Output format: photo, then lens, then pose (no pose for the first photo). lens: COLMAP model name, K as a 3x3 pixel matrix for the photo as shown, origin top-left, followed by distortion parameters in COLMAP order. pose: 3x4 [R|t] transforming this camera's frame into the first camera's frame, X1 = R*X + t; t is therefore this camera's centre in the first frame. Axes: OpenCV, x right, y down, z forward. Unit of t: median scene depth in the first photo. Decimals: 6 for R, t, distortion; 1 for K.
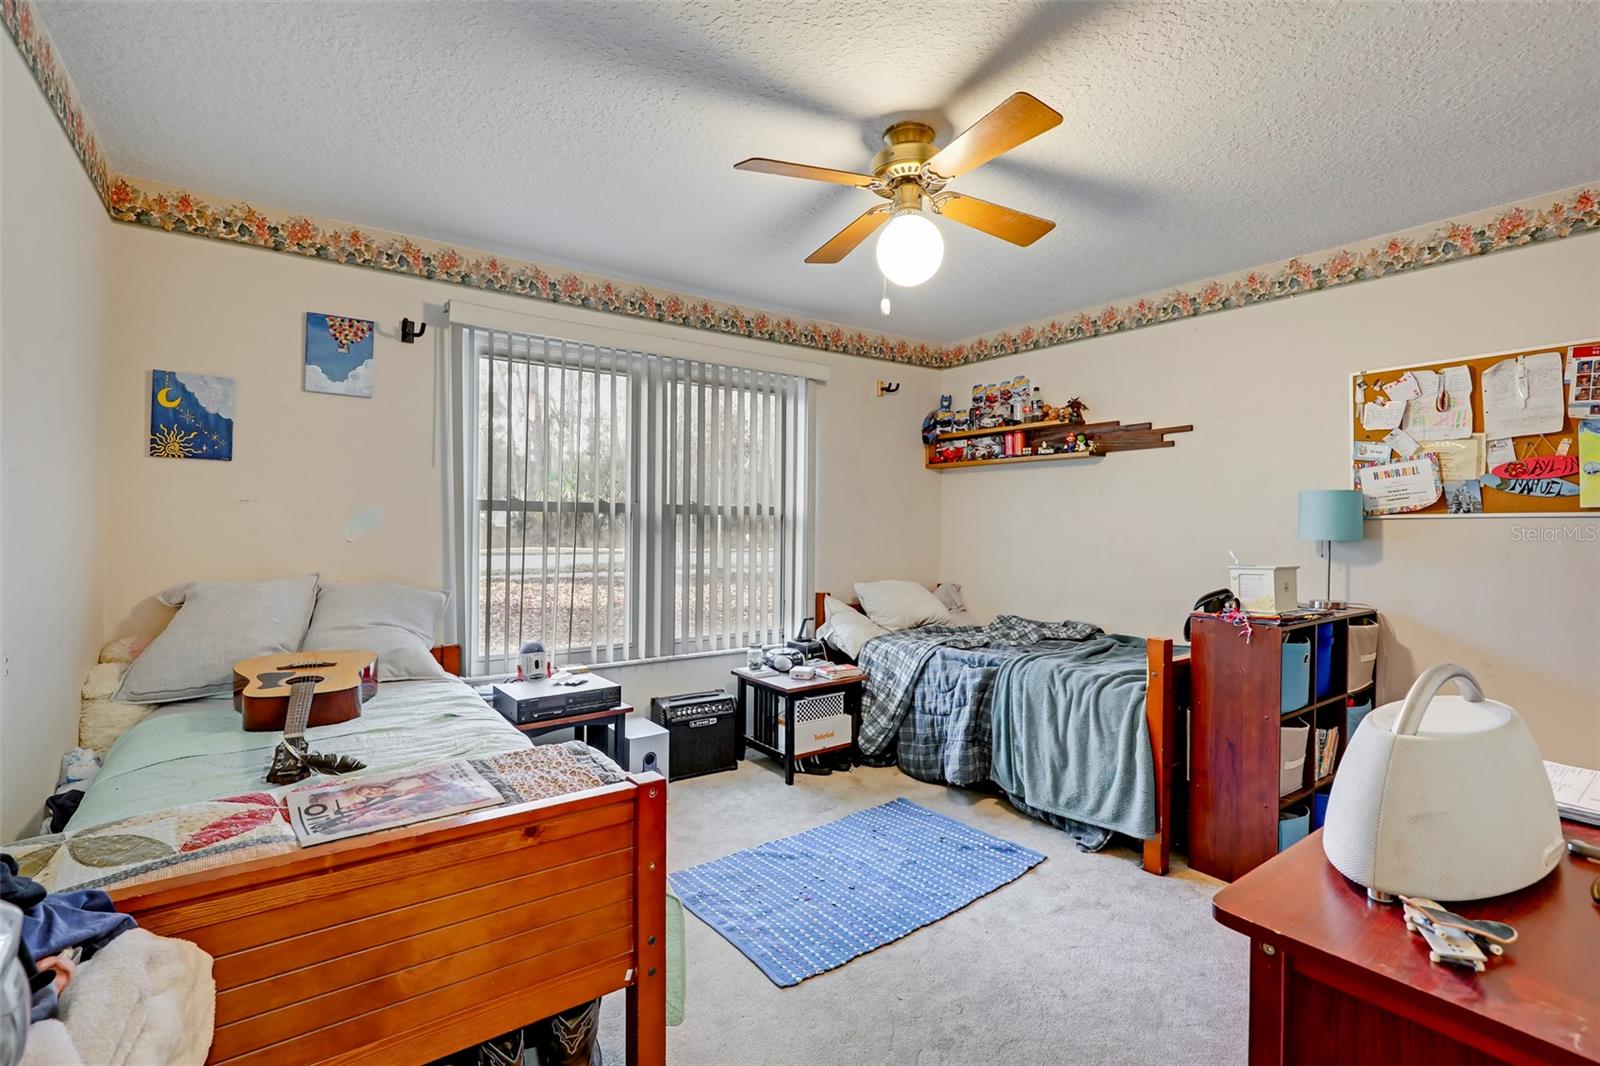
lens RADIAL K [[728.2, 0, 803.9], [0, 728.2, 527.3], [0, 0, 1]] dist [-0.014820, 0.000922]
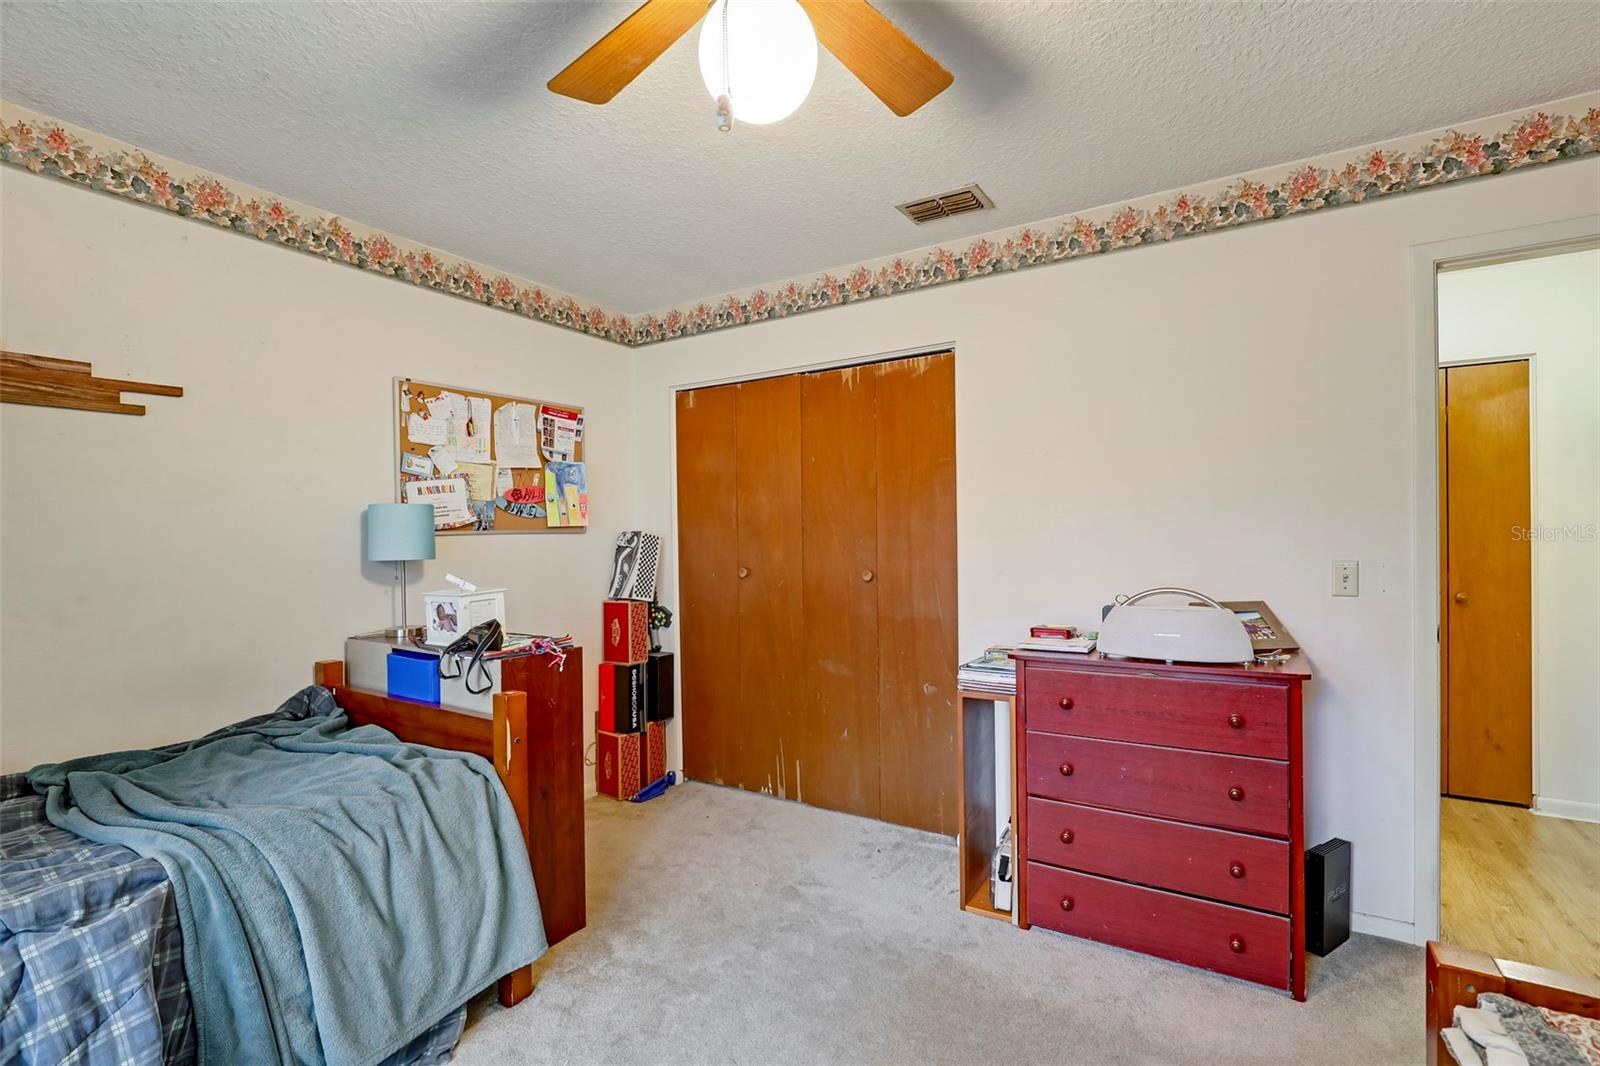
lens RADIAL K [[746.1, 0, 800.0], [0, 746.1, 533.0], [0, 0, 1]] dist [-0.002324, 0.000284]
pose [[-0.371047, -0.000757, 0.928614, -0.330052], [0.013223, 0.999894, 0.006098, -0.015320], [-0.928520, 0.014542, -0.370998, 0.933835]]
